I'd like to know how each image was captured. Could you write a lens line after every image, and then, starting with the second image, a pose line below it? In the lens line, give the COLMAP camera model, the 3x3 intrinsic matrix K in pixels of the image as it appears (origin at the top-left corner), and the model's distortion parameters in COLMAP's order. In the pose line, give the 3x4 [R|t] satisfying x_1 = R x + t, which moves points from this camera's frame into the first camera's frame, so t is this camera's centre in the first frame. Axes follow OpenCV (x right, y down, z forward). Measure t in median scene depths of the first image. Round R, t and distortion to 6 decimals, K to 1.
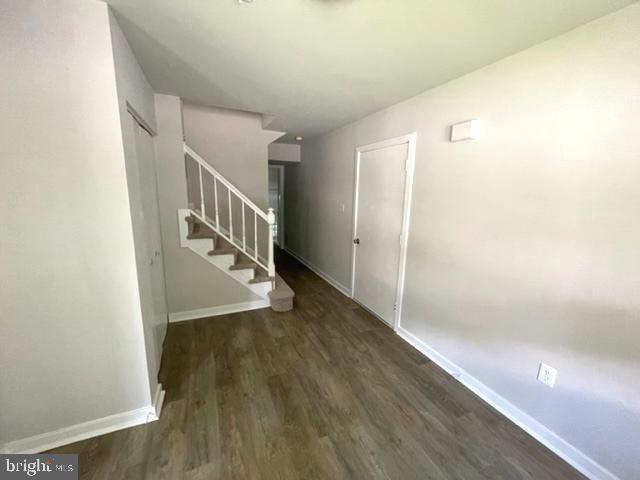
lens RADIAL K [[258.9, 0, 320.9], [0, 258.9, 239.1], [0, 0, 1]] dist [-0.003678, -0.000107]
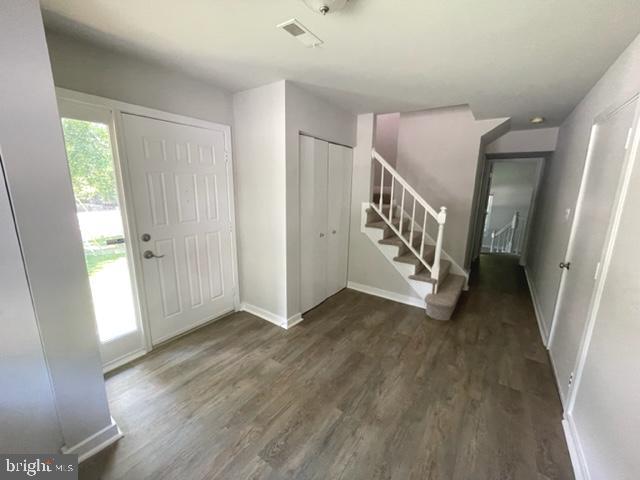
lens RADIAL K [[258.9, 0, 321.8], [0, 258.9, 240.0], [0, 0, 1]] dist [-0.003678, -0.000107]
pose [[0.516328, 0.162694, -0.840795, 0.437016], [-0.165936, 0.982188, 0.088153, -0.013025], [0.840161, 0.094002, 0.534128, 0.162070]]
